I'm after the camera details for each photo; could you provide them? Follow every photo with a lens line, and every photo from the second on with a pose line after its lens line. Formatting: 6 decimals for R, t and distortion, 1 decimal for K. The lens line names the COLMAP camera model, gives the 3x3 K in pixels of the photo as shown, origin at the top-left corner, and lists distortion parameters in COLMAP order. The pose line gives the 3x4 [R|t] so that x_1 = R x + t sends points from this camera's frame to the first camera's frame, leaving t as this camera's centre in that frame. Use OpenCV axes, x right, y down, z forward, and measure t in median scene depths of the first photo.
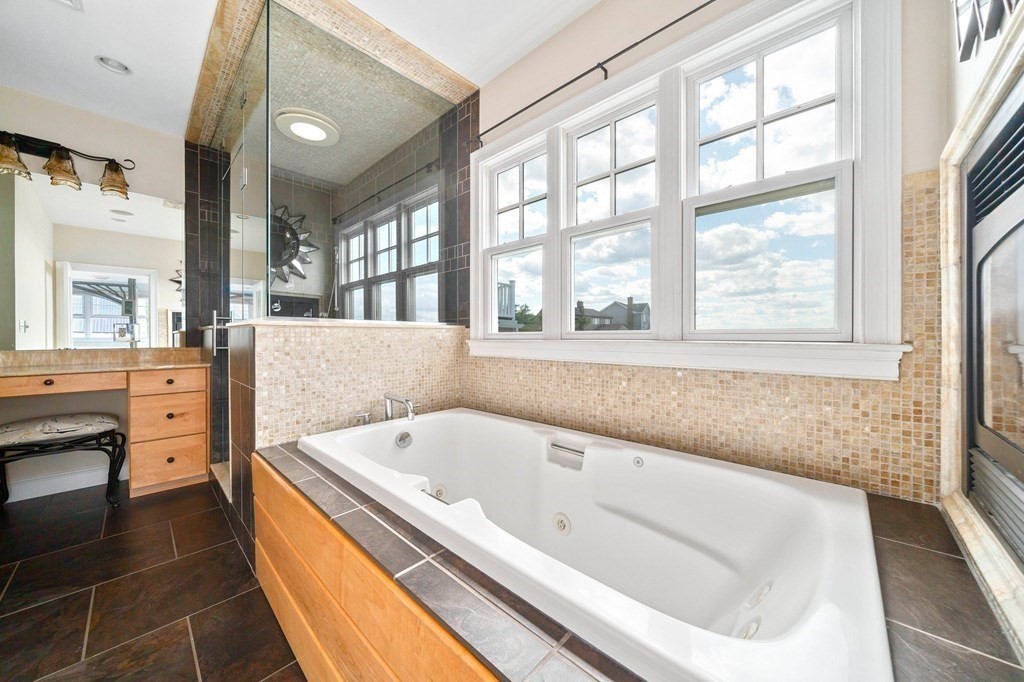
lens RADIAL K [[354.6, 0, 518.4], [0, 354.6, 337.3], [0, 0, 1]] dist [-0.005018, -0.000363]
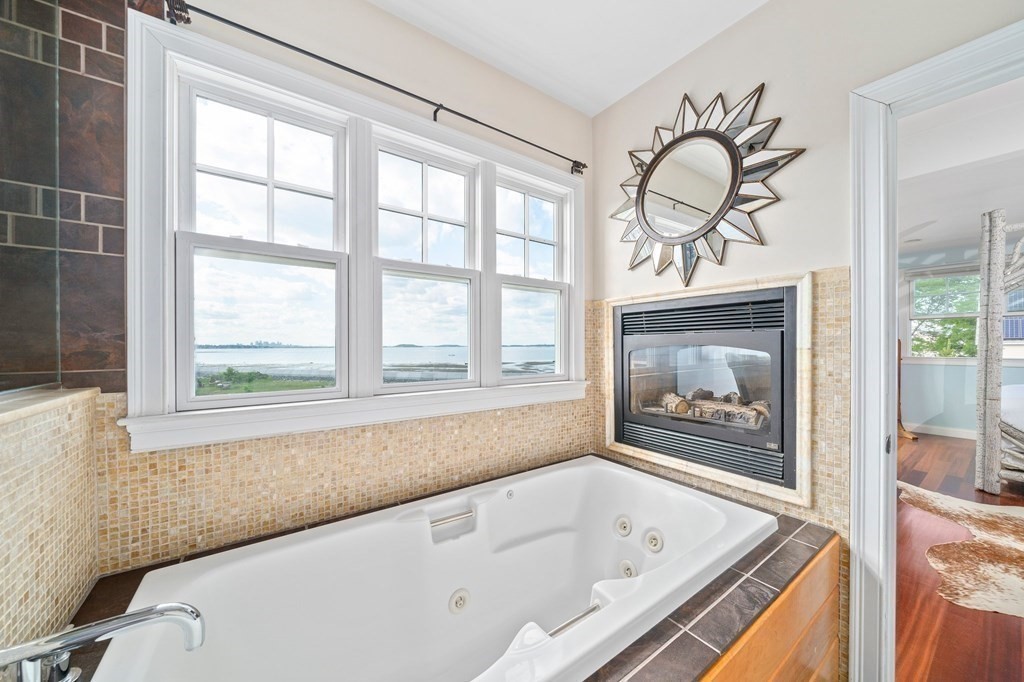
lens RADIAL K [[354.6, 0, 515.6], [0, 354.6, 347.6], [0, 0, 1]] dist [-0.005018, -0.000363]
pose [[0.209482, -0.000743, 0.977812, -0.655234], [0.006954, 0.999976, -0.000730, -0.109914], [-0.977788, 0.006953, 0.209482, 0.590078]]
